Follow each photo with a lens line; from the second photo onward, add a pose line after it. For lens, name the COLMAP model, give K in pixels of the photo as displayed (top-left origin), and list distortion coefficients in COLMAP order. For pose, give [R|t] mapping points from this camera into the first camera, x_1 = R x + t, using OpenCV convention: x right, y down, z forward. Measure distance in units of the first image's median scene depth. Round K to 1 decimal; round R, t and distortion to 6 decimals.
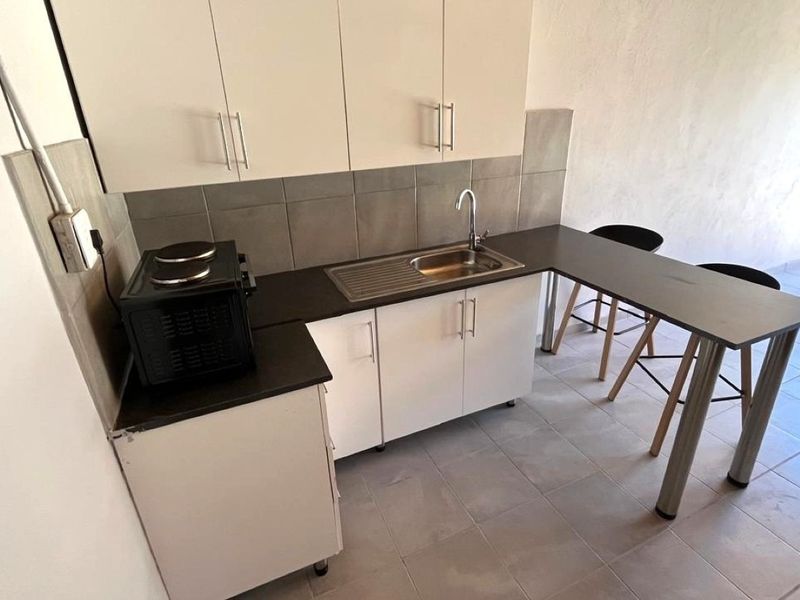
lens RADIAL K [[431.5, 0, 391.8], [0, 431.5, 287.8], [0, 0, 1]] dist [-0.001979, 0.000150]
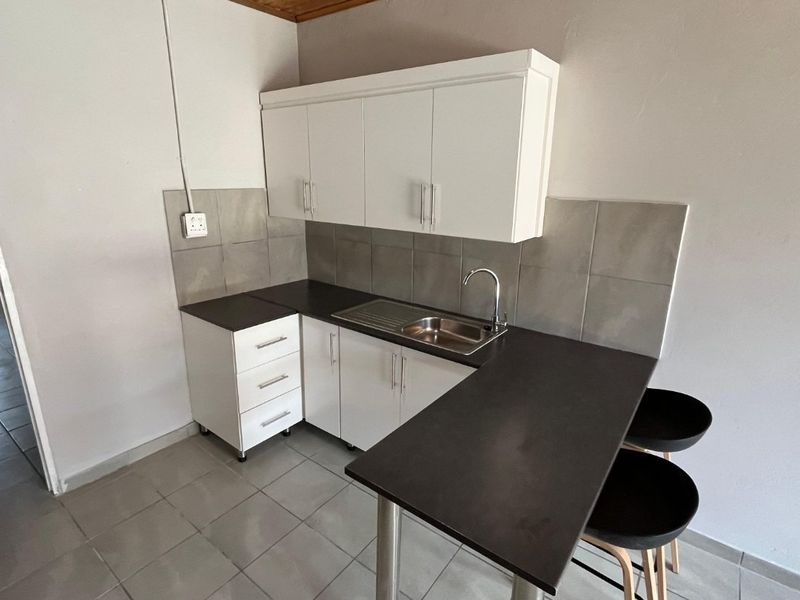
lens RADIAL K [[426.2, 0, 400.0], [0, 426.2, 300.0], [0, 0, 1]] dist [0.002748, 0.000455]
pose [[0.480247, 0.286007, -0.829194, 0.923561], [-0.374340, 0.921761, 0.101127, -0.190458], [0.793241, 0.261835, 0.549737, 0.337000]]
